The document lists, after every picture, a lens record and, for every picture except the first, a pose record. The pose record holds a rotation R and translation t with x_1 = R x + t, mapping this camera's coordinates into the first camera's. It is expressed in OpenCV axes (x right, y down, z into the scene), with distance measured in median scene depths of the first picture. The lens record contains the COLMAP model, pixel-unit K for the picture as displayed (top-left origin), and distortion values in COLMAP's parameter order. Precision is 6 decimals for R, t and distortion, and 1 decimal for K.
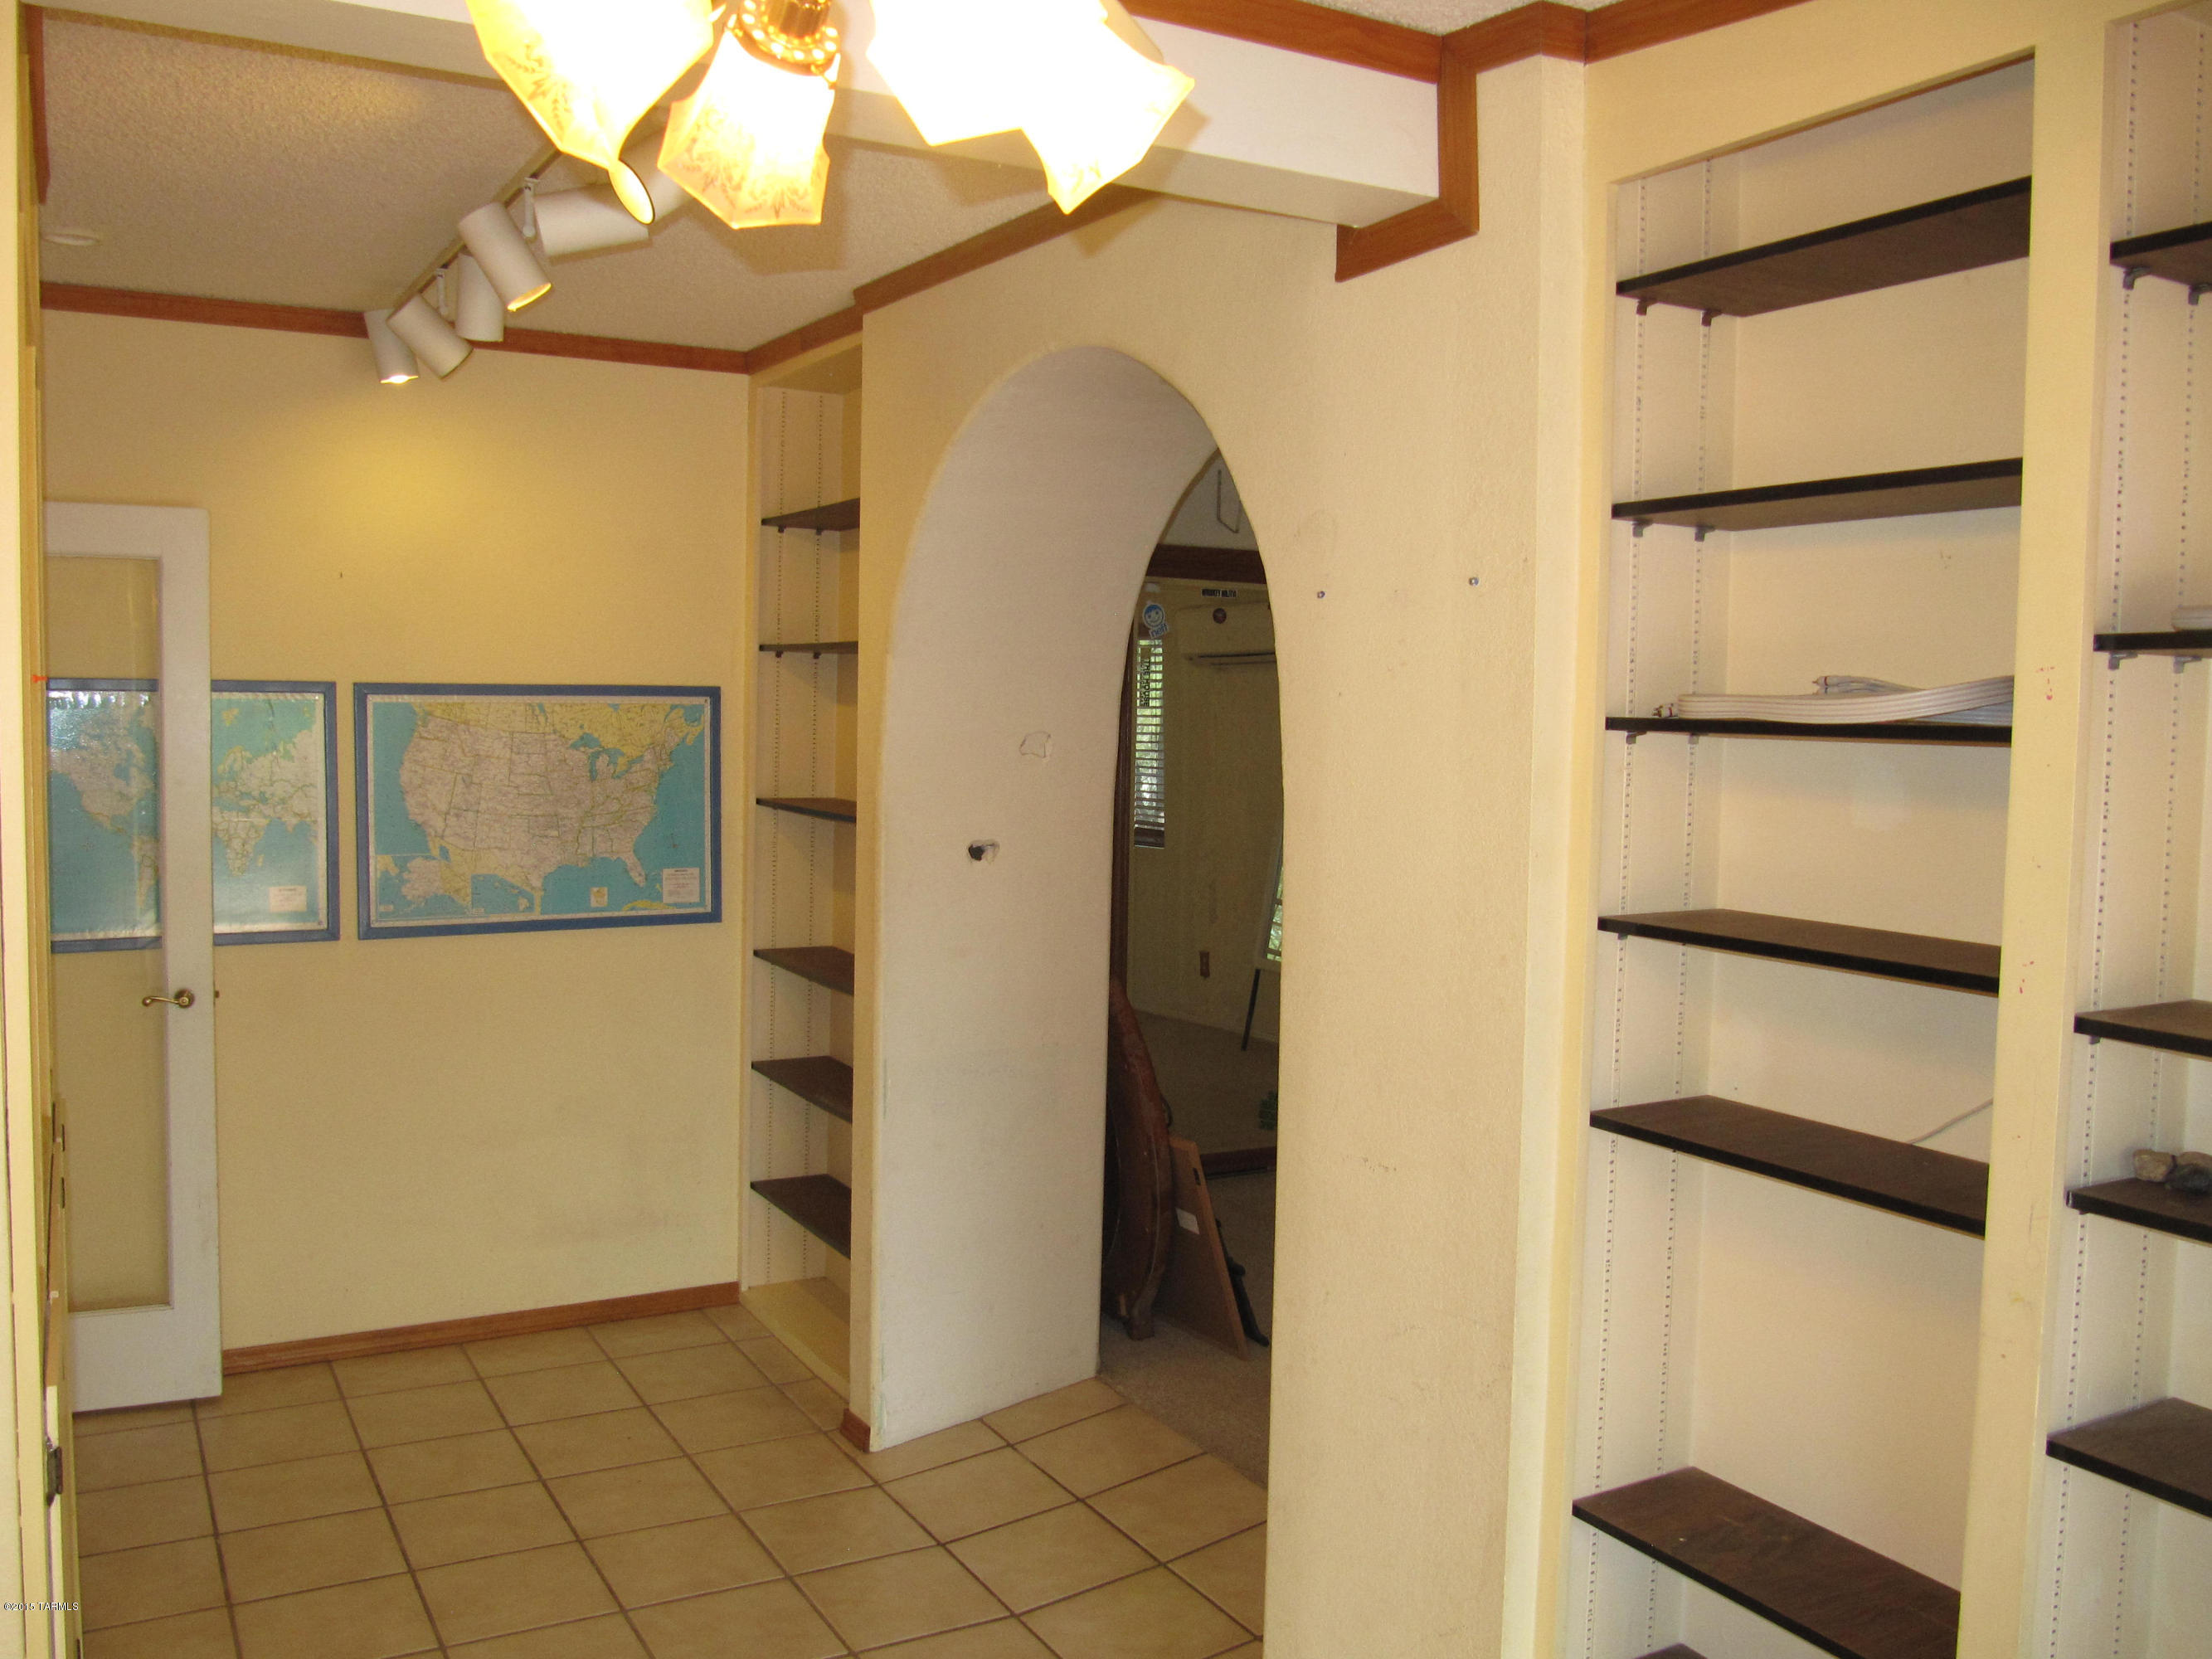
lens RADIAL K [[1827.8, 0, 1091.1], [0, 1827.8, 816.7], [0, 0, 1]] dist [-0.068767, 0.022568]
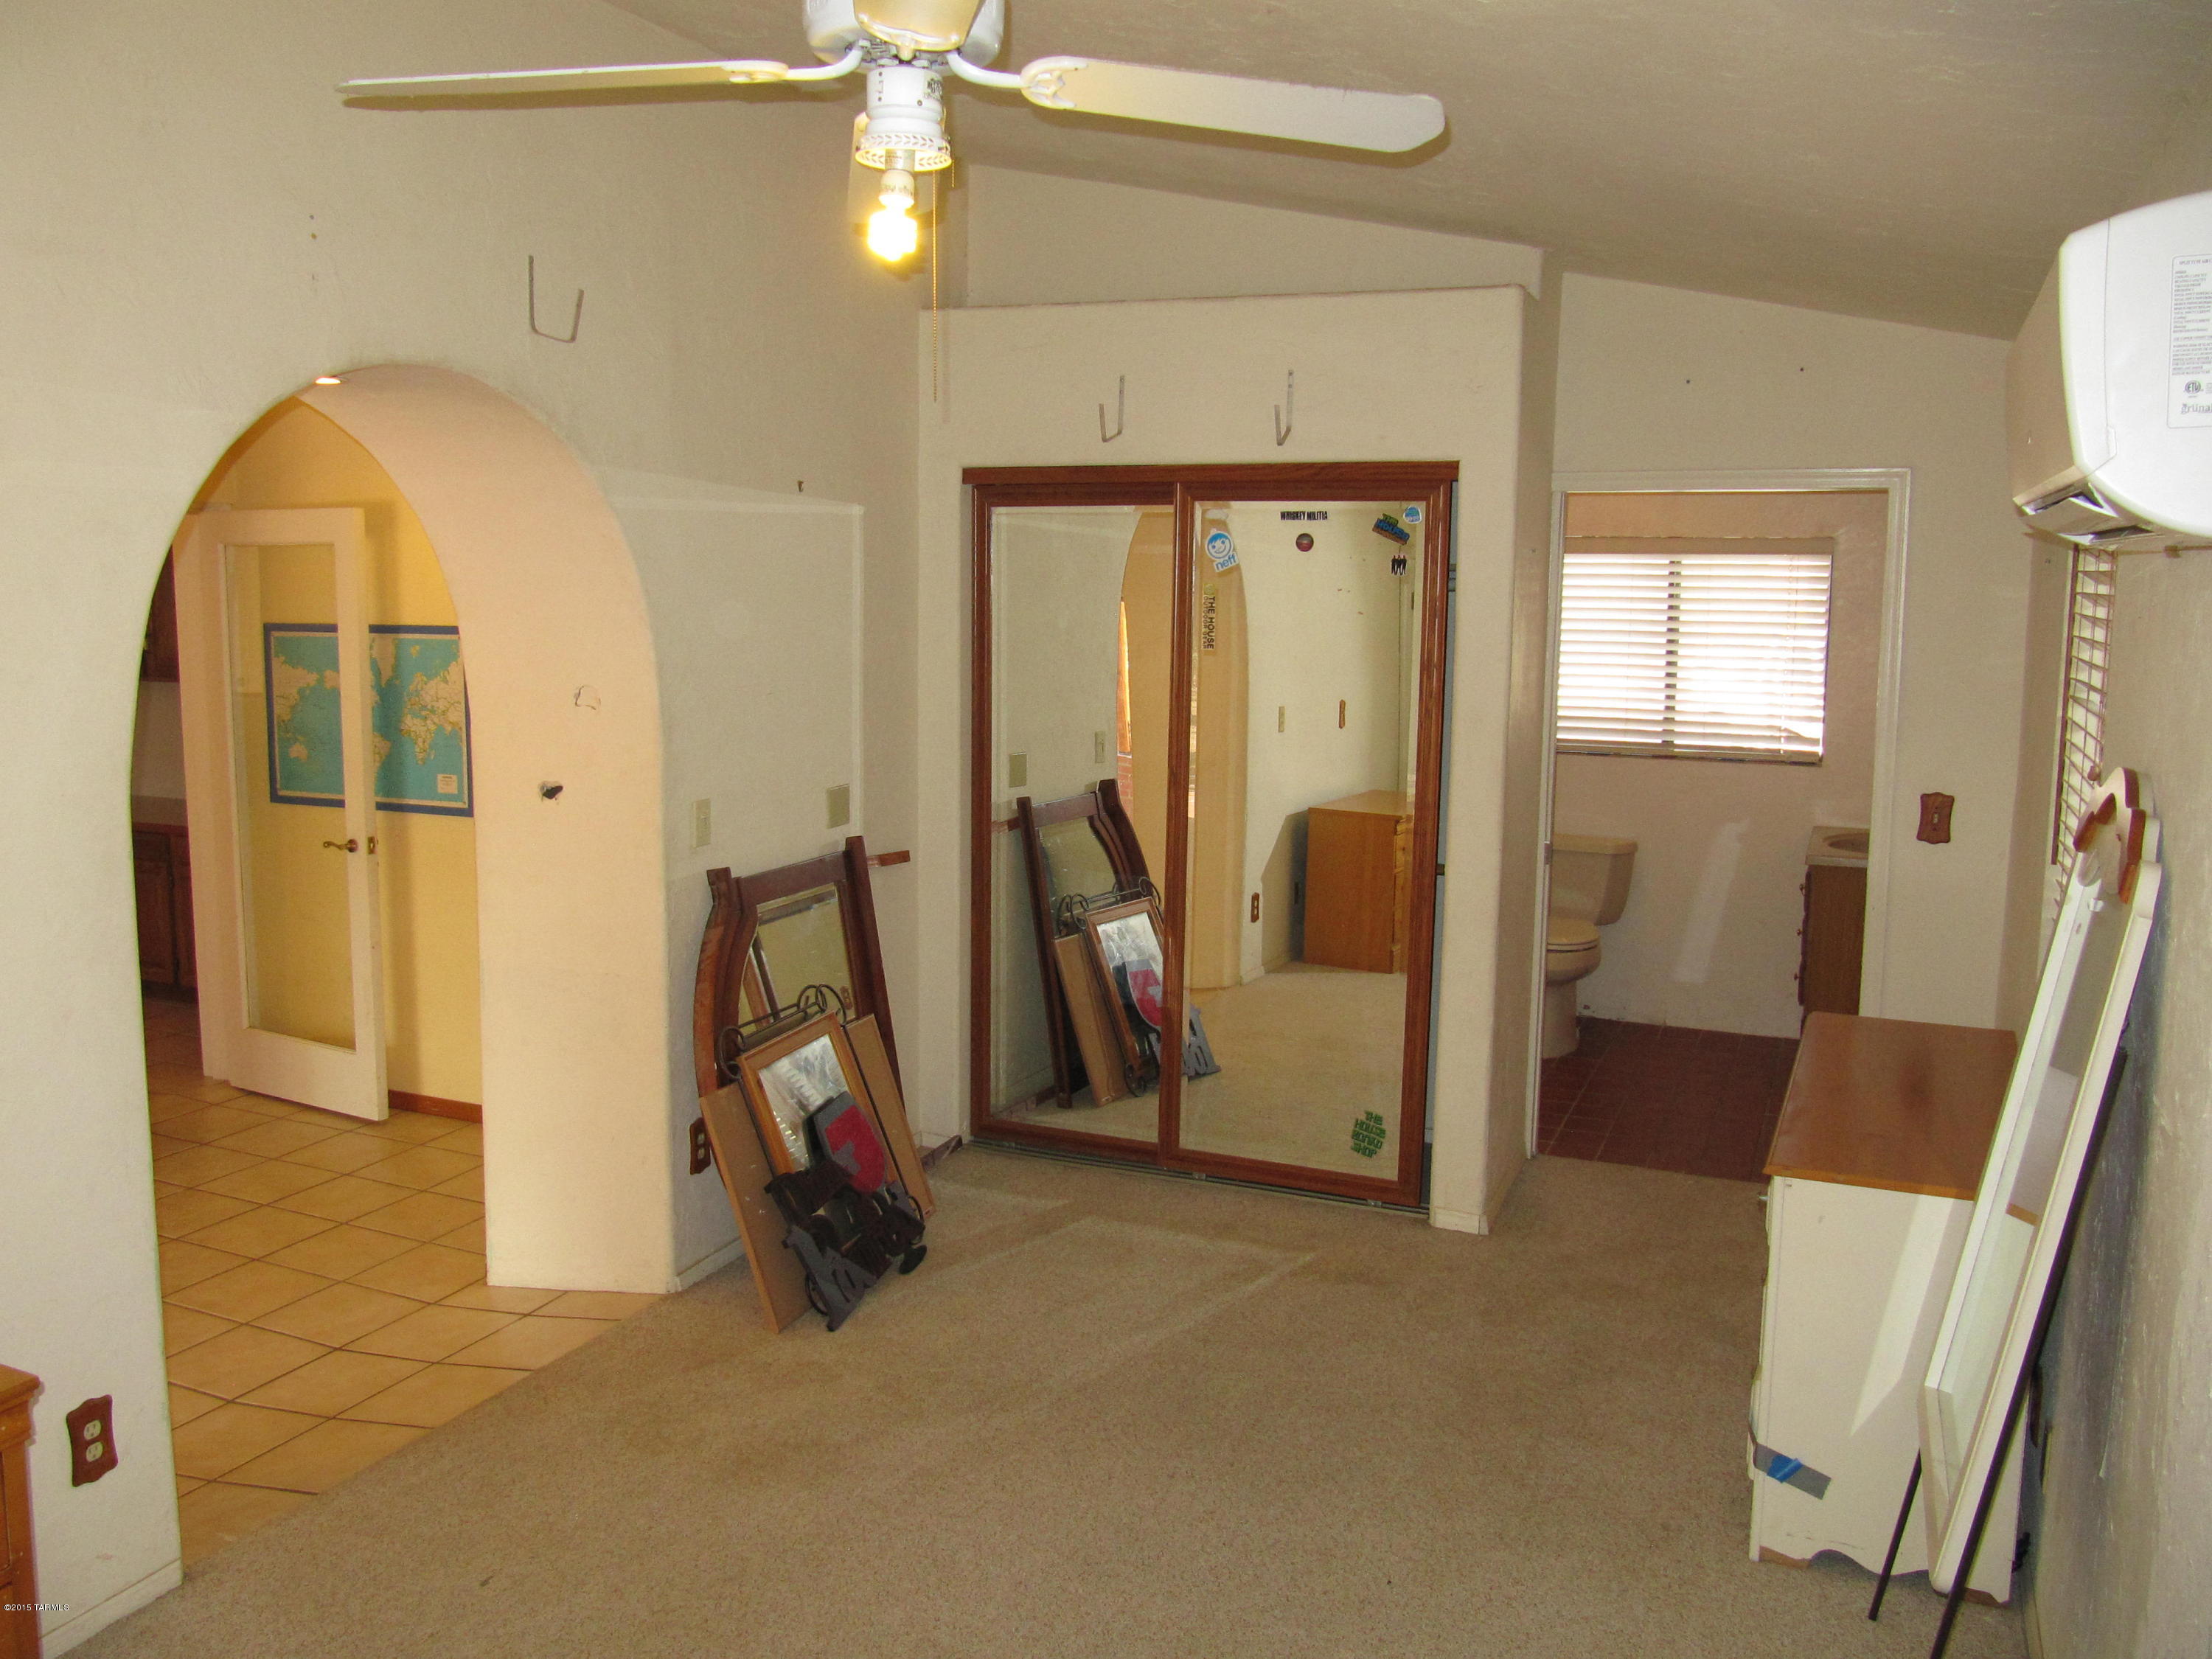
lens RADIAL K [[1827.6, 0, 1102.2], [0, 1827.6, 831.5], [0, 0, 1]] dist [-0.068767, 0.022568]
pose [[0.592656, 0.102321, -0.798930, 0.977177], [-0.045517, 0.994568, 0.093612, -0.071888], [0.804168, -0.019114, 0.594094, 0.584252]]
